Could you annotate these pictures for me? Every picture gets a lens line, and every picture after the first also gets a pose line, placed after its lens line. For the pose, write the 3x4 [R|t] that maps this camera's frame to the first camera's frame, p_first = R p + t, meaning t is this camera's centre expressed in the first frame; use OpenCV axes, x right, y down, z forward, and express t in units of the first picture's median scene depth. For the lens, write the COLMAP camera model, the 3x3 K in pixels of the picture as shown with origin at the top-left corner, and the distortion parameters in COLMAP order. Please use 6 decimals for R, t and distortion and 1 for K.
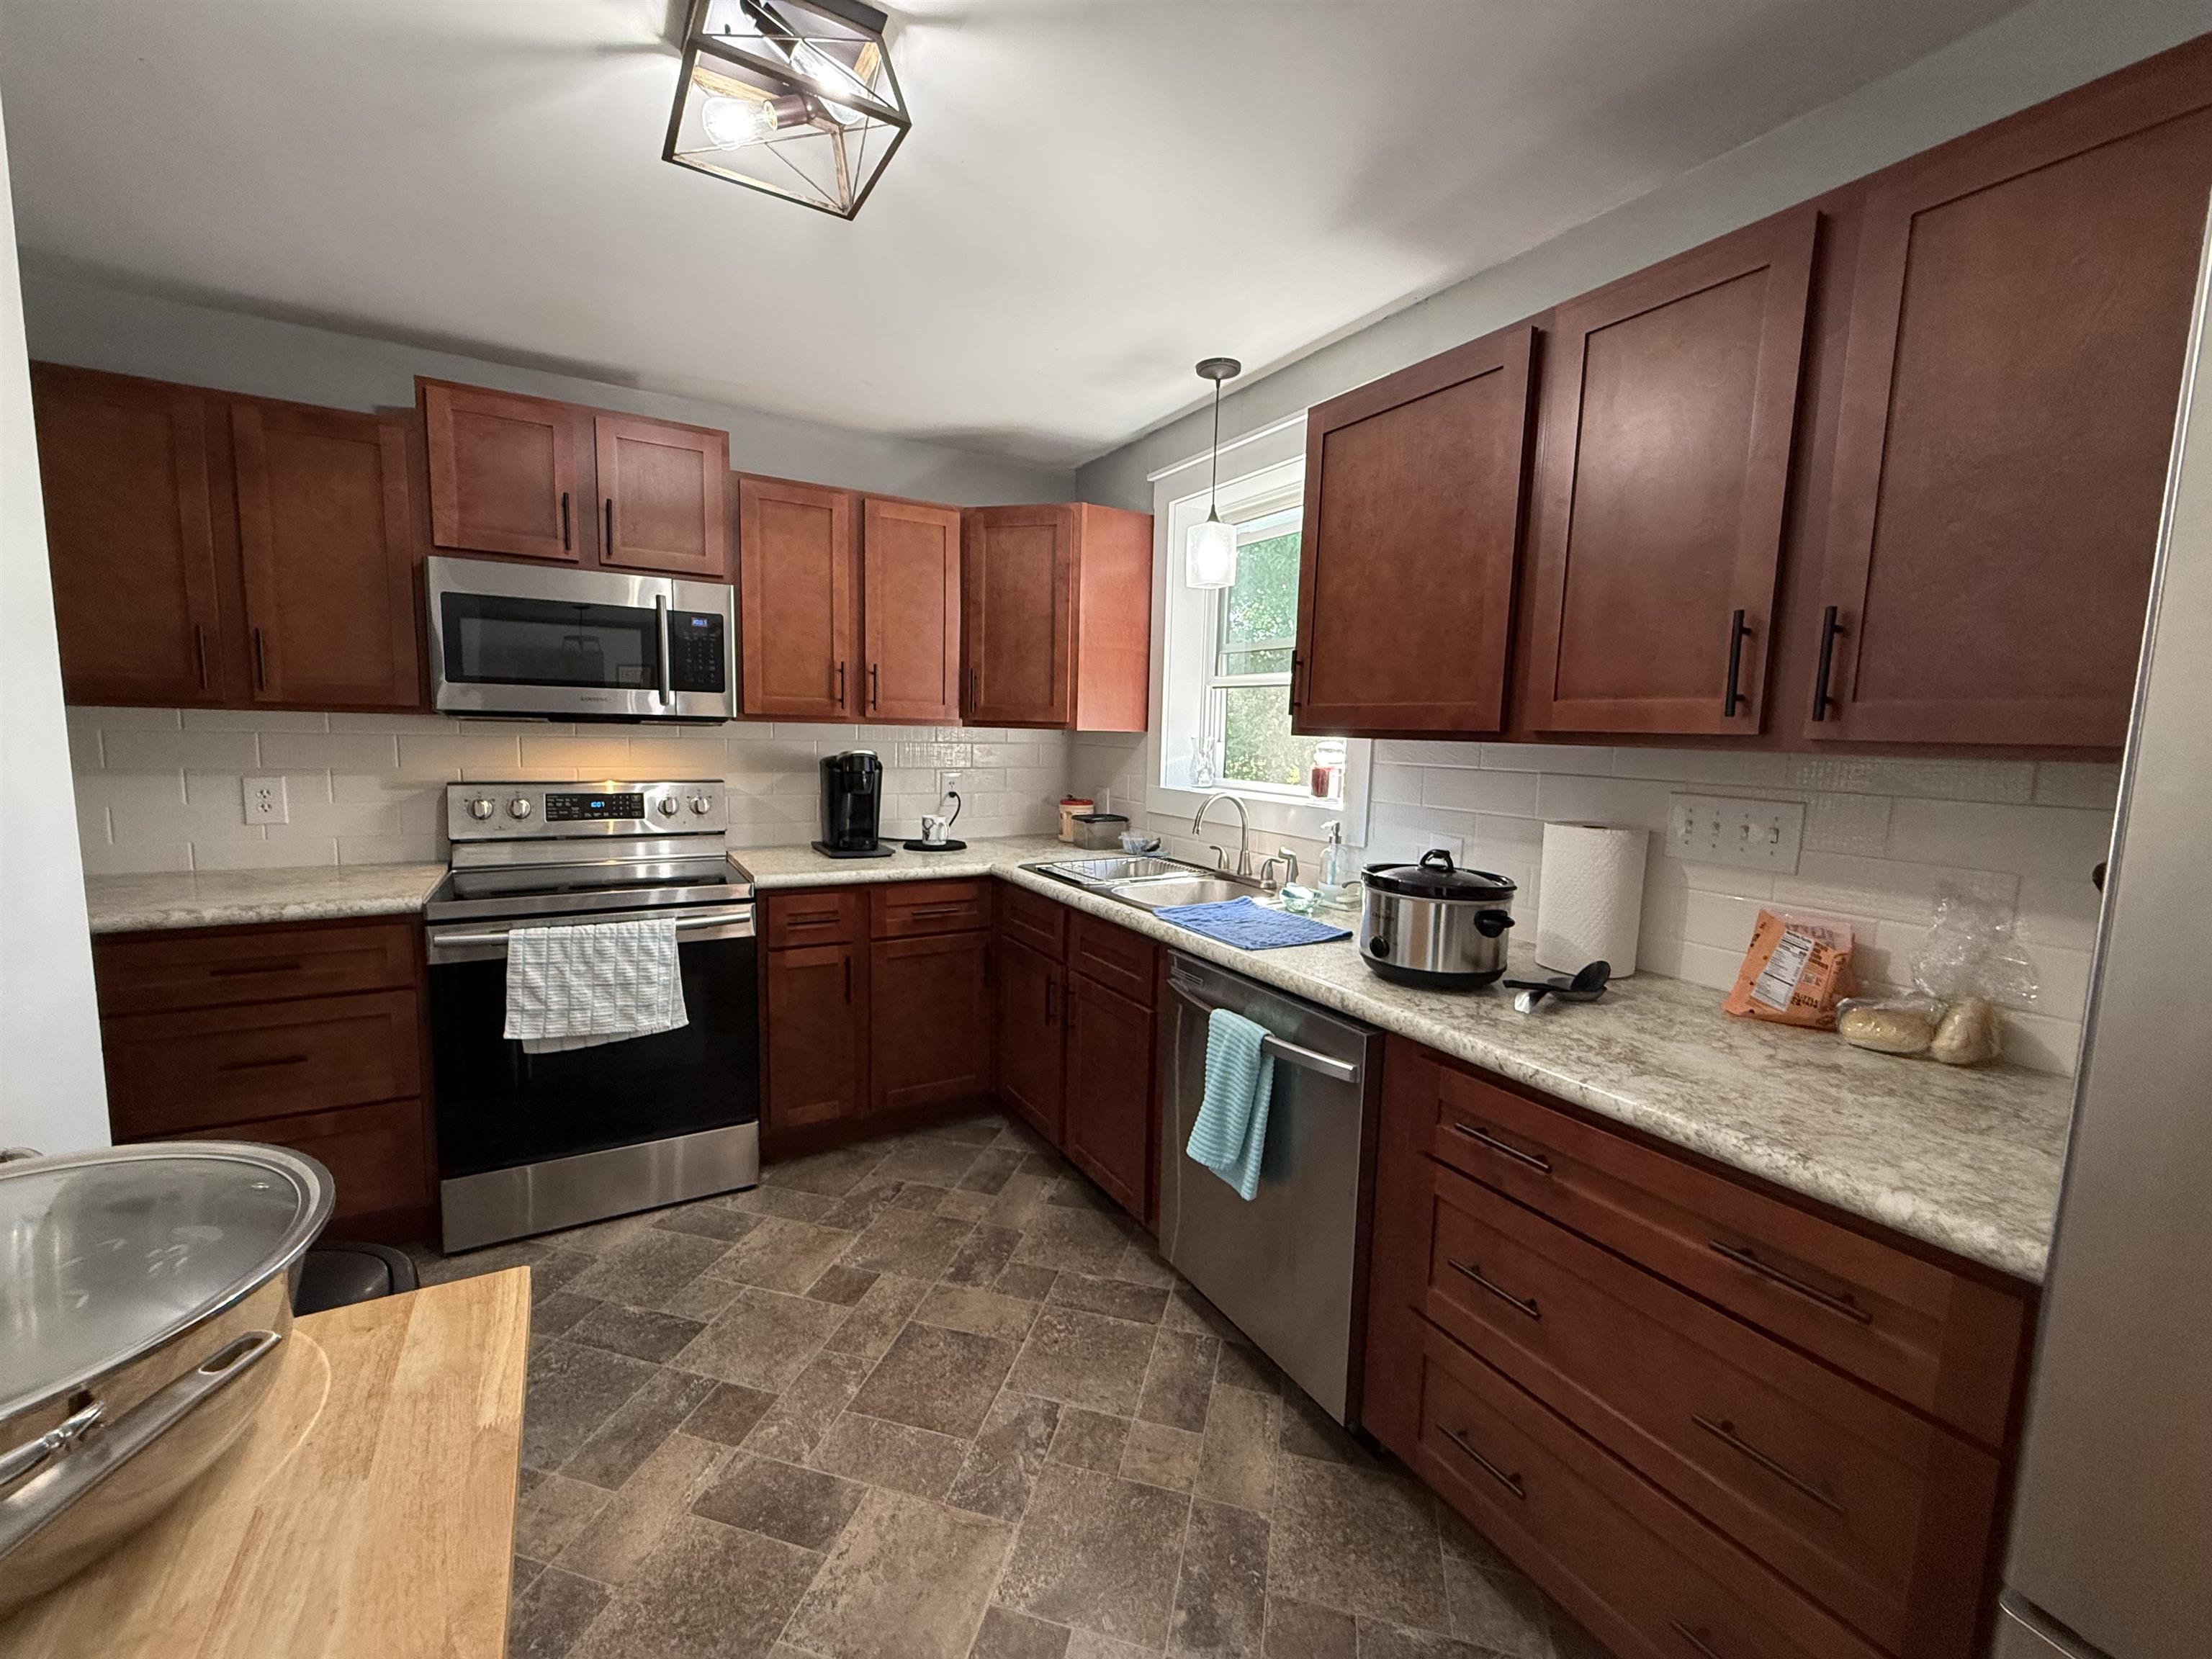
lens RADIAL K [[884.6, 0, 1101.4], [0, 884.6, 831.2], [0, 0, 1]] dist [-0.000493, 0.001077]
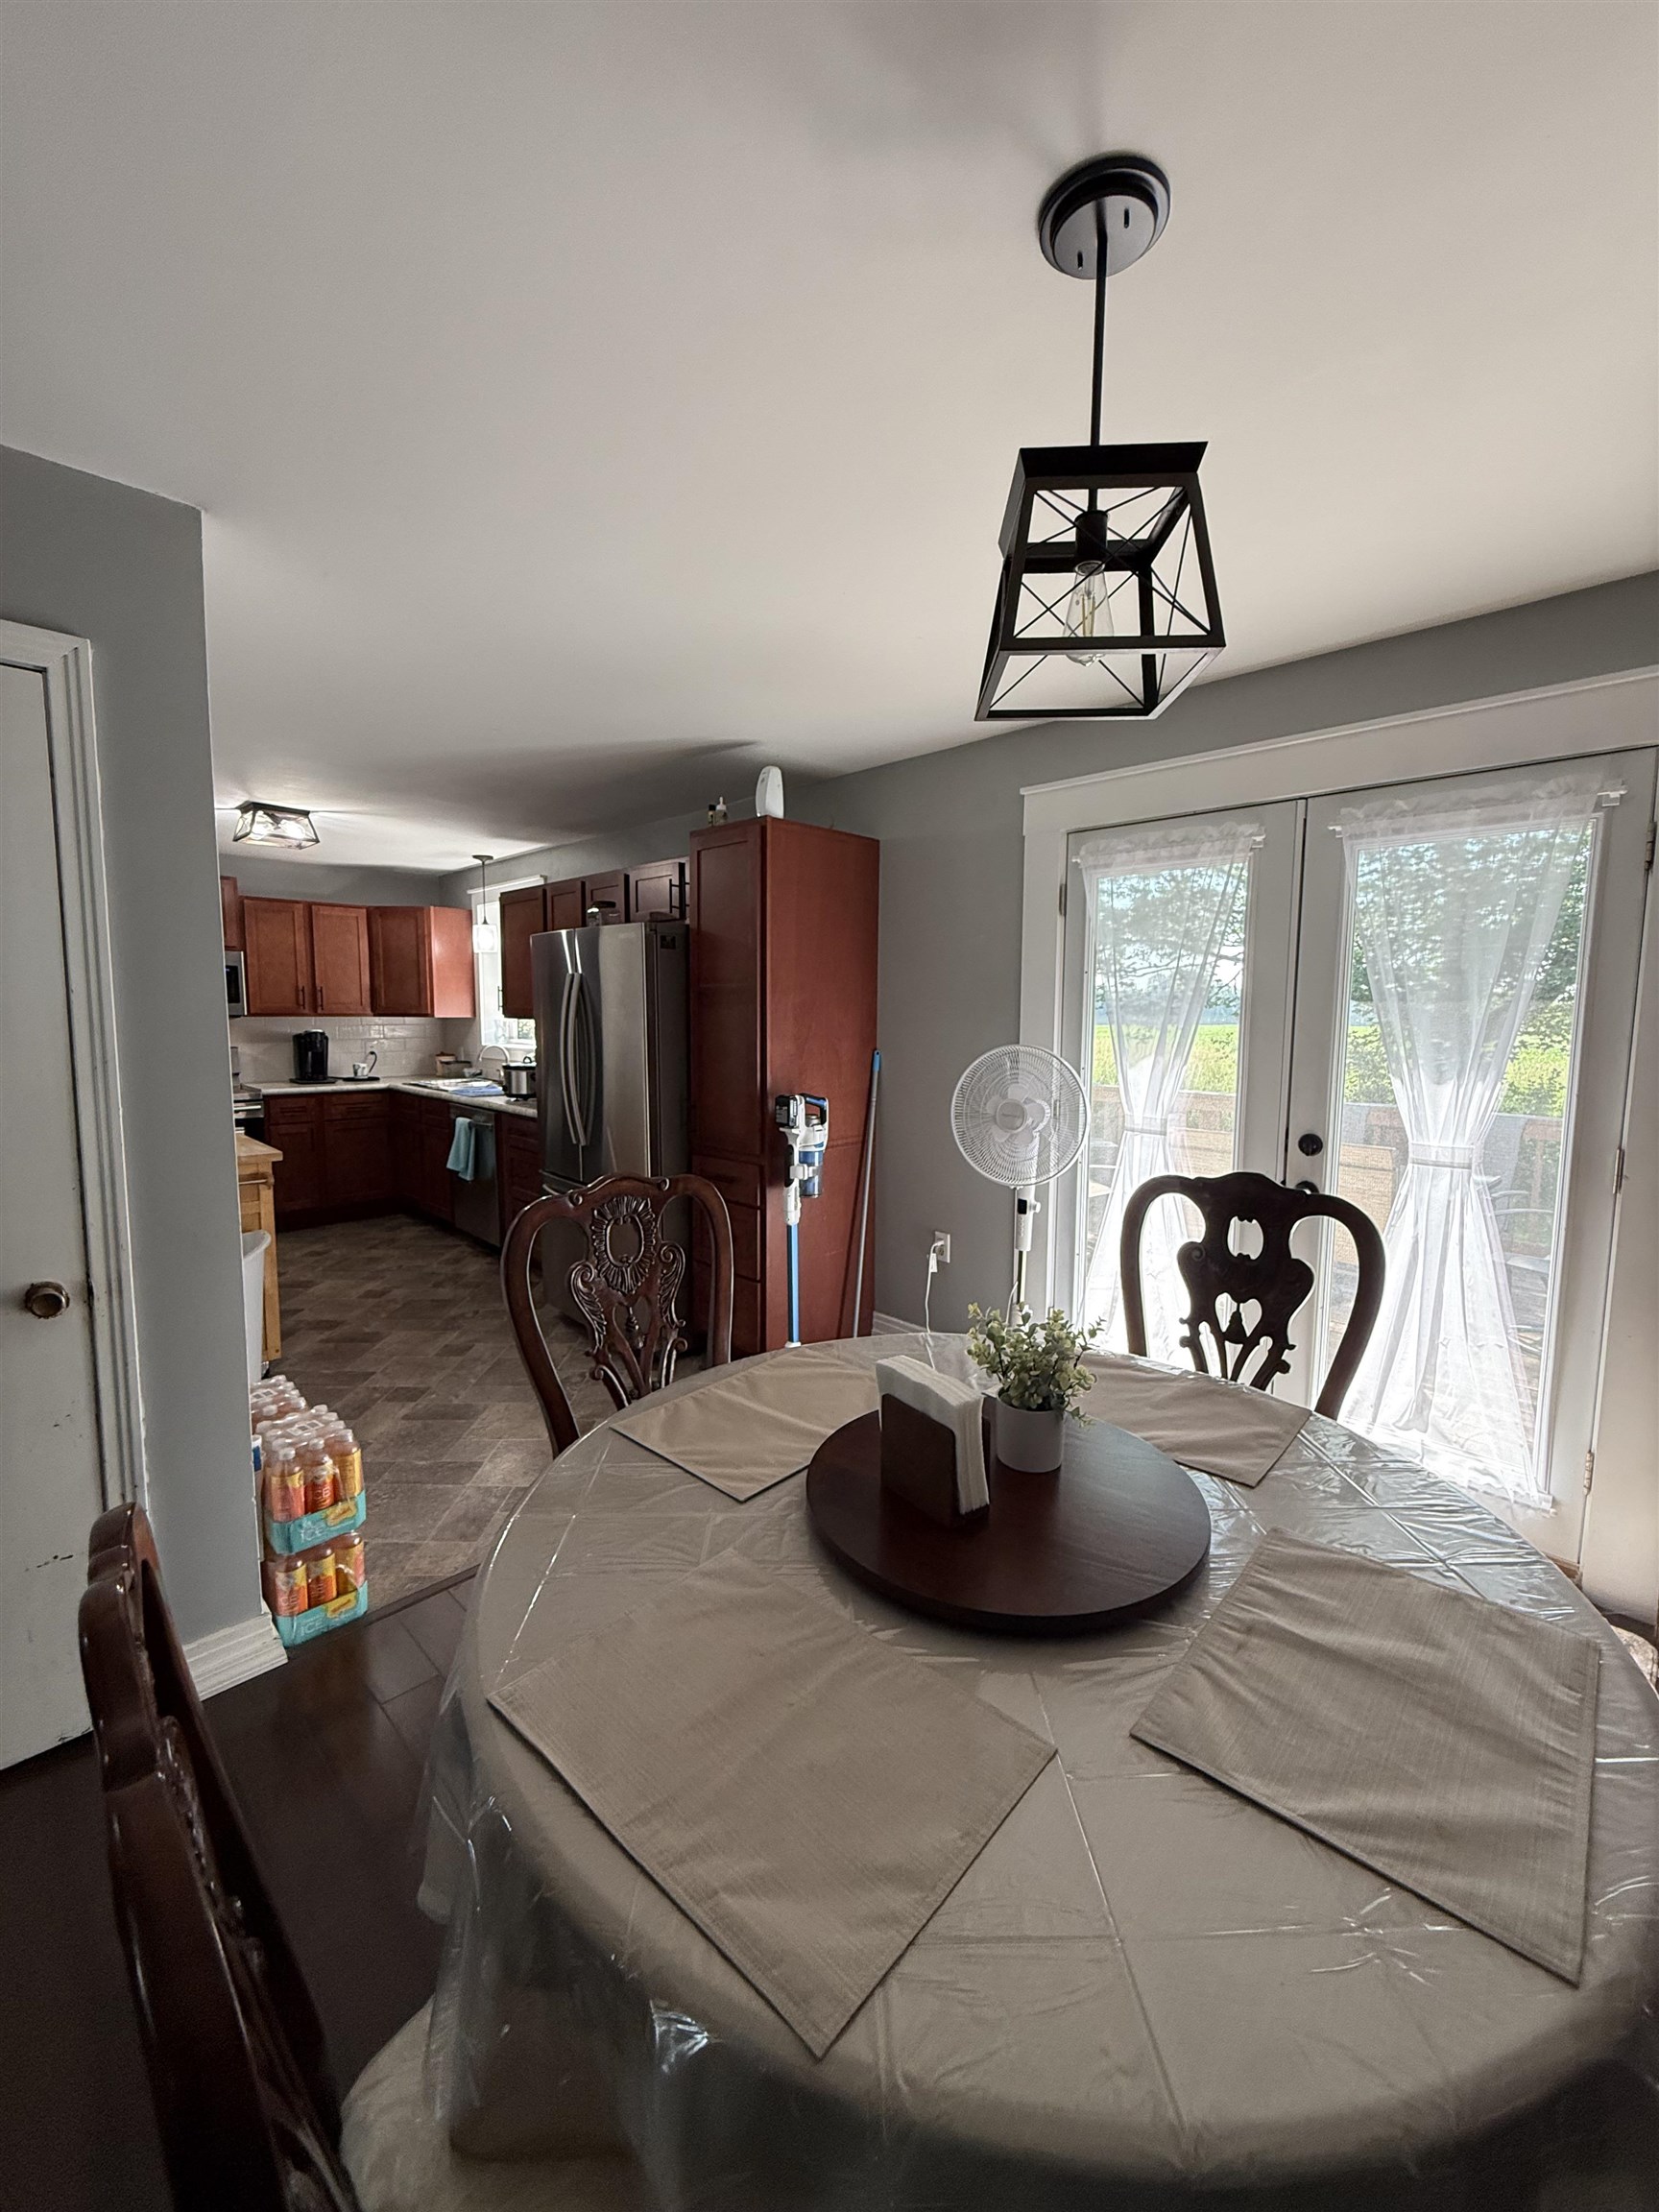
lens RADIAL K [[884.6, 0, 827.9], [0, 884.6, 1098.9], [0, 0, 1]] dist [-0.000493, 0.001077]
pose [[0.968411, -0.045884, 0.245102, 0.438497], [0.048884, 0.998785, -0.006167, 0.165456], [-0.244521, 0.017954, 0.969478, -1.512810]]
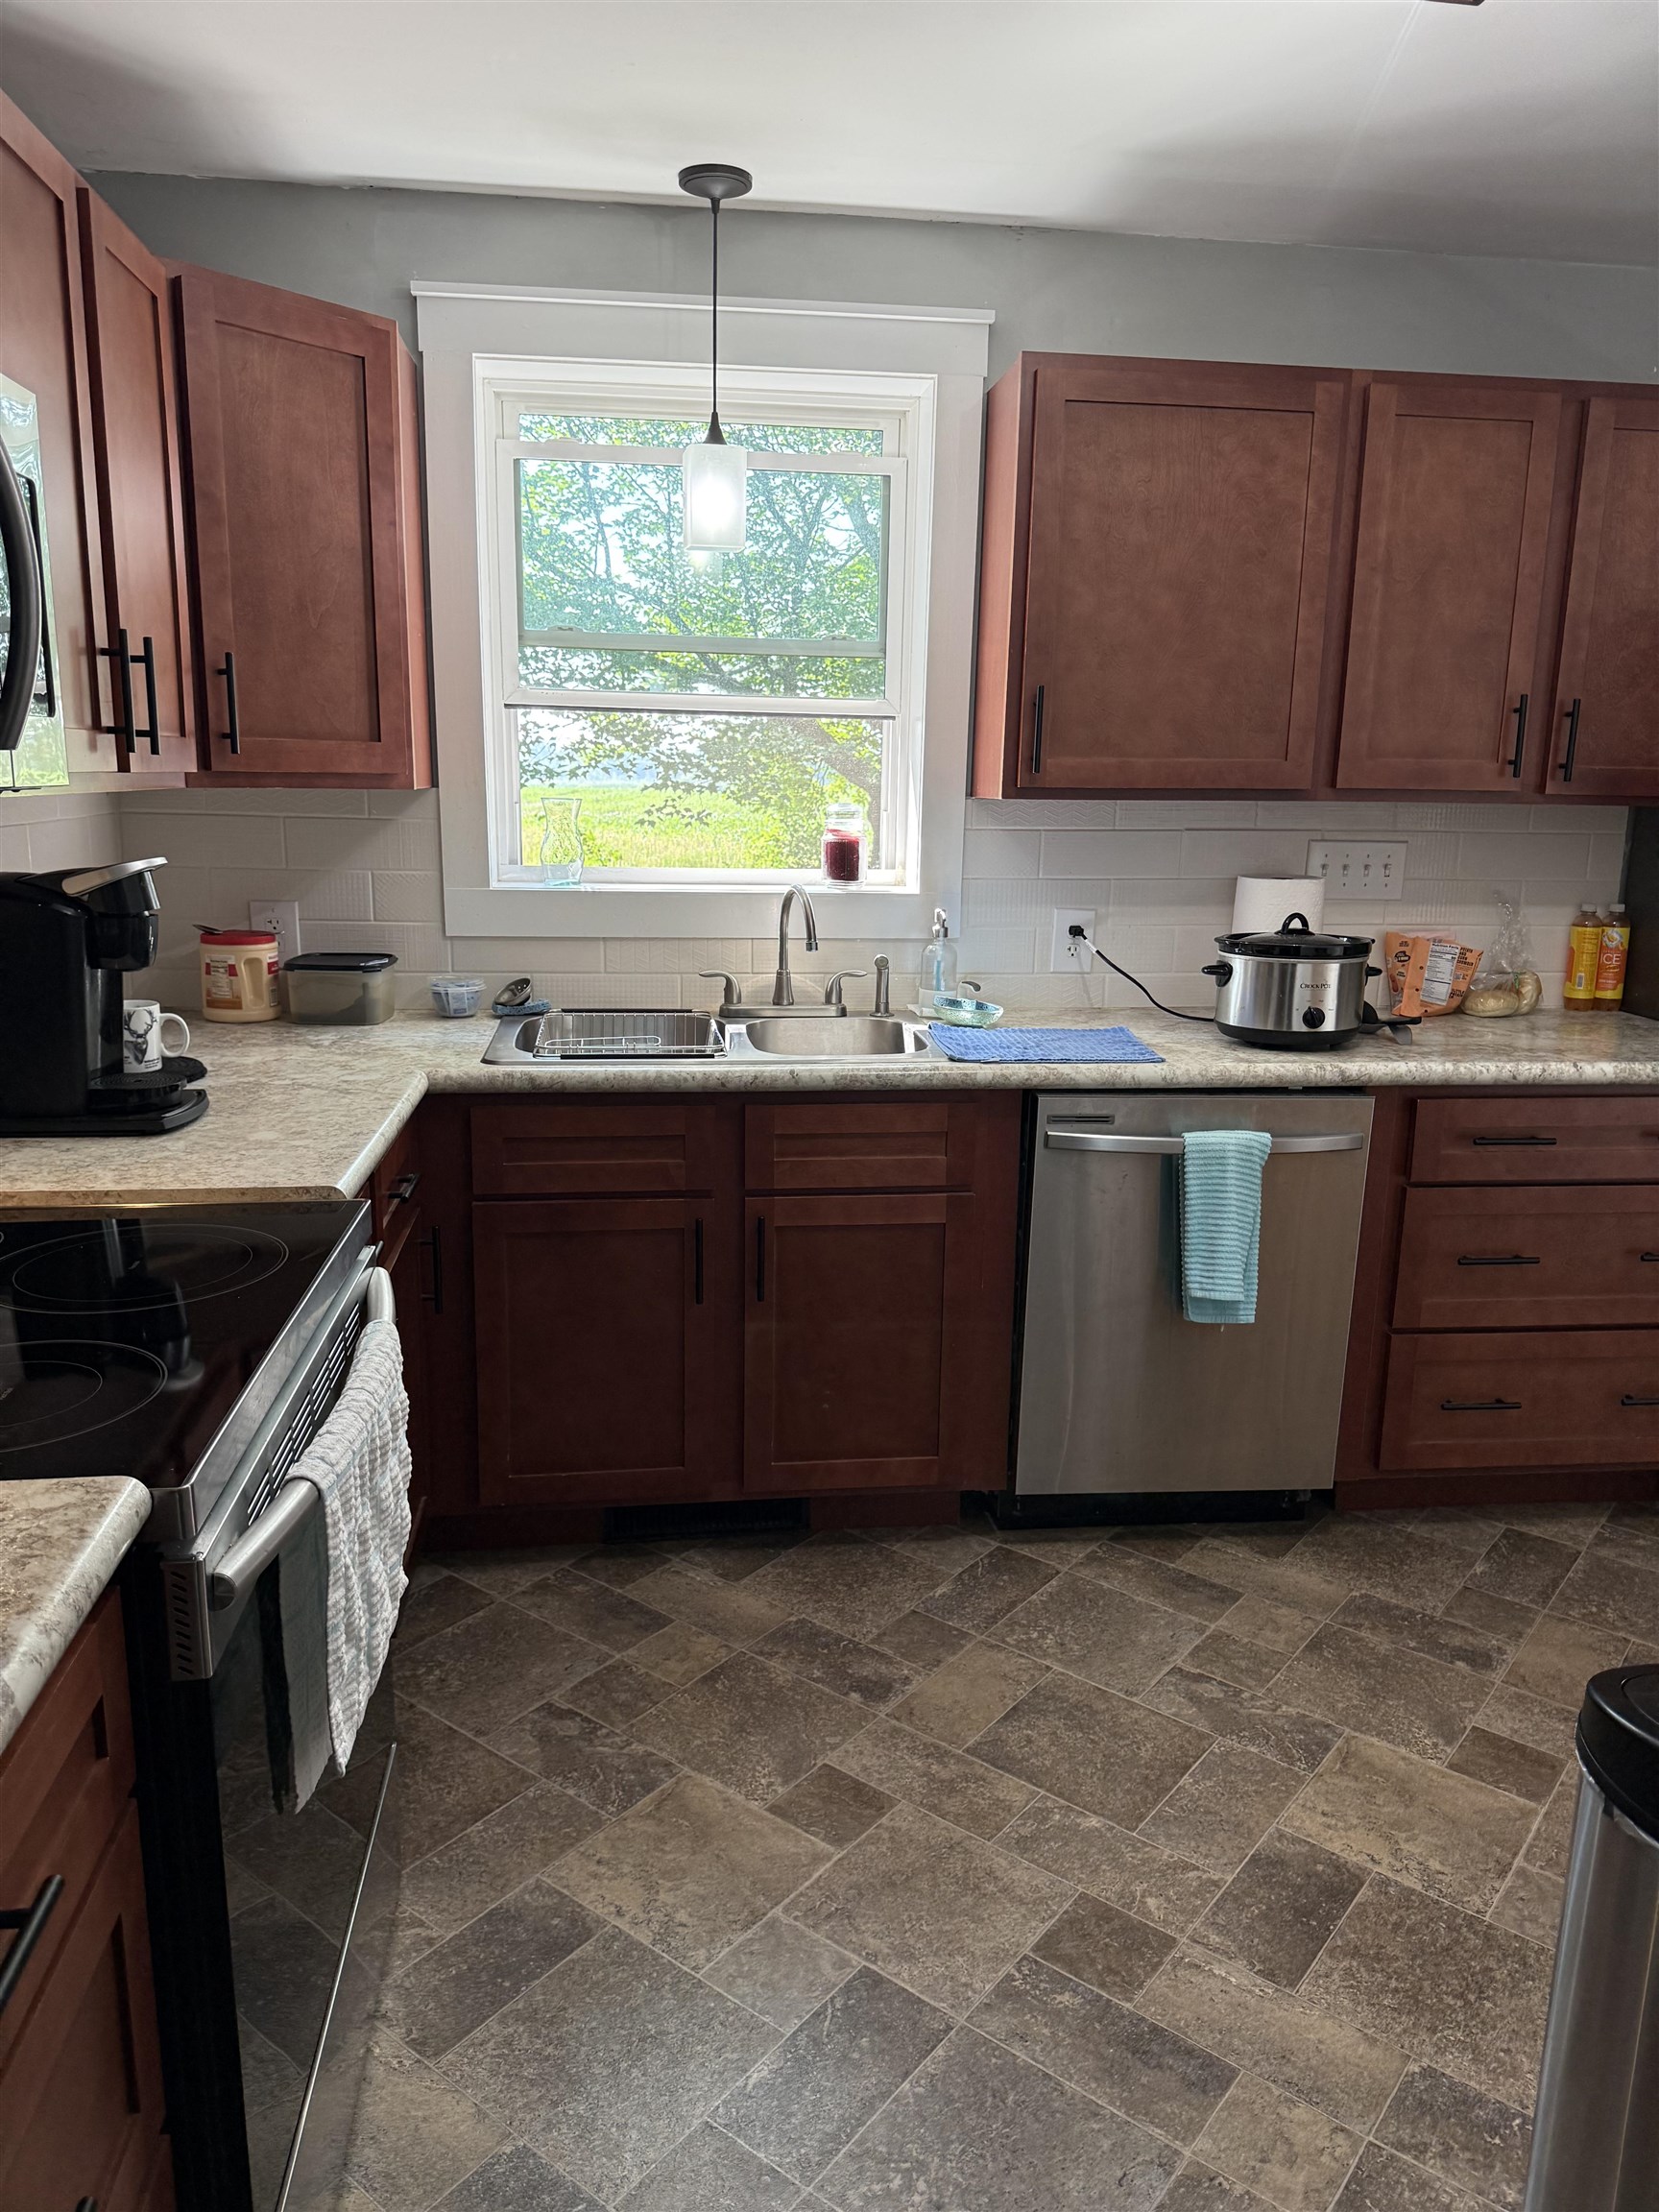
lens RADIAL K [[1565.0, 0, 841.3], [0, 1565.0, 1110.5], [0, 0, 1]] dist [0.047333, -0.048140]
pose [[0.391847, -0.213868, 0.894827, -1.008484], [0.102490, 0.976700, 0.188555, -0.103287], [-0.914304, 0.017826, 0.404637, 0.529021]]
